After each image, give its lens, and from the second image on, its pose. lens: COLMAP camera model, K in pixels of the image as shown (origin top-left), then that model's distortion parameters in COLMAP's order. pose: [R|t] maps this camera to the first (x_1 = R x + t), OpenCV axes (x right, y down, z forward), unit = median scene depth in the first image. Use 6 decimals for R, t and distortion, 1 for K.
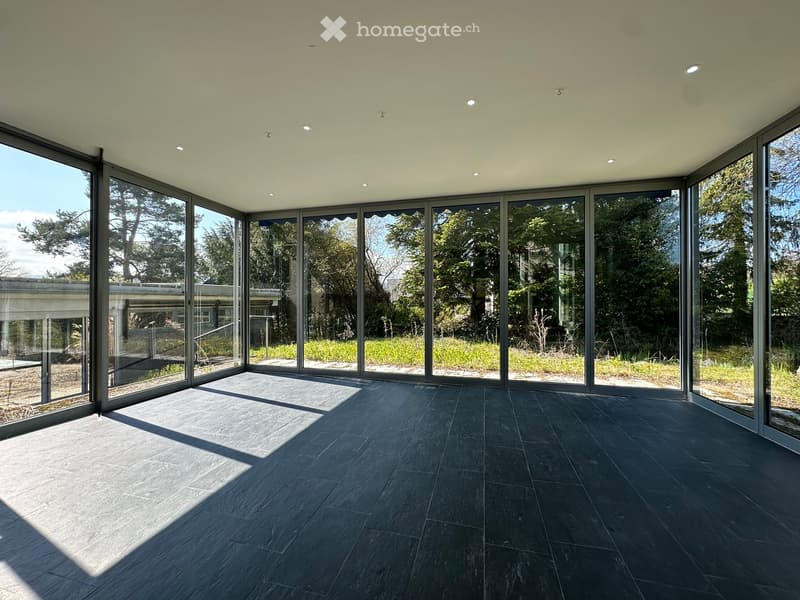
lens RADIAL K [[316.4, 0, 396.3], [0, 316.4, 300.8], [0, 0, 1]] dist [-0.004015, 0.000782]
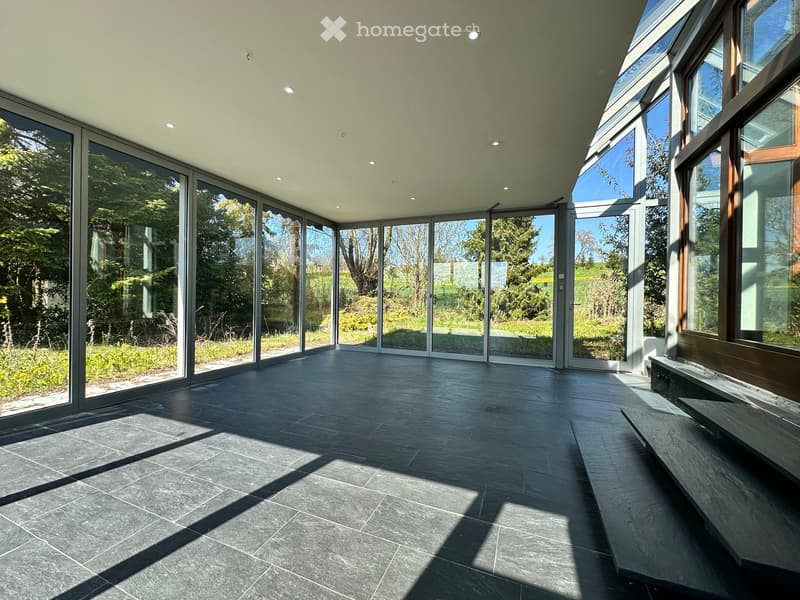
lens RADIAL K [[316.4, 0, 401.0], [0, 316.4, 300.8], [0, 0, 1]] dist [-0.004015, 0.000782]
pose [[0.122757, -0.002693, 0.992433, -0.834927], [-0.020046, 0.999786, 0.005193, 0.023235], [-0.992234, -0.020532, 0.122677, 0.425220]]
